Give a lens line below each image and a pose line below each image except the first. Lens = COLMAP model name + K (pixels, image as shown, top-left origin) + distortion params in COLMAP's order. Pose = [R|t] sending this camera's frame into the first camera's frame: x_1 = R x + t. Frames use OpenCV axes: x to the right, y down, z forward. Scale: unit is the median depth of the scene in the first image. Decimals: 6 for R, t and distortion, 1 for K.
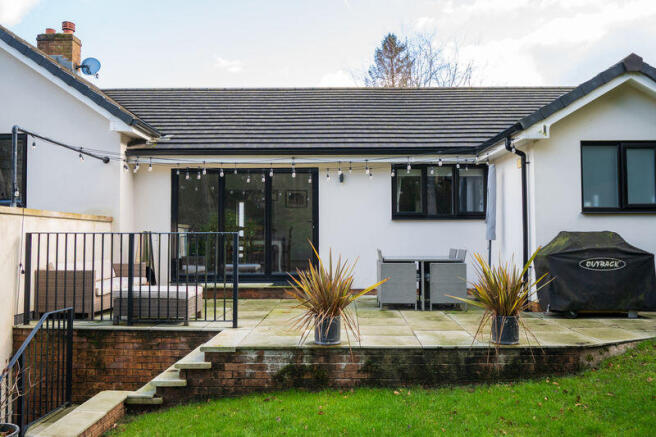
lens RADIAL K [[547.0, 0, 328.5], [0, 547.0, 217.1], [0, 0, 1]] dist [-0.010160, -0.007095]
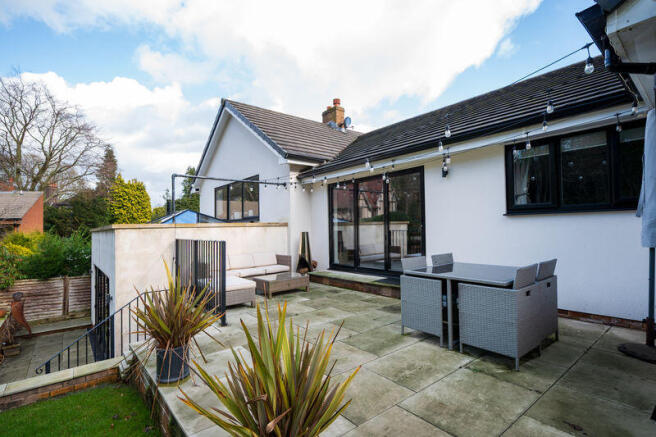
lens RADIAL K [[318.8, 0, 329.9], [0, 318.8, 223.2], [0, 0, 1]] dist [-0.005385, -0.001214]
pose [[0.637265, -0.025308, -0.770229, 0.321685], [0.050969, 0.998656, 0.009357, -0.001171], [0.768957, -0.045221, 0.637699, 0.517956]]
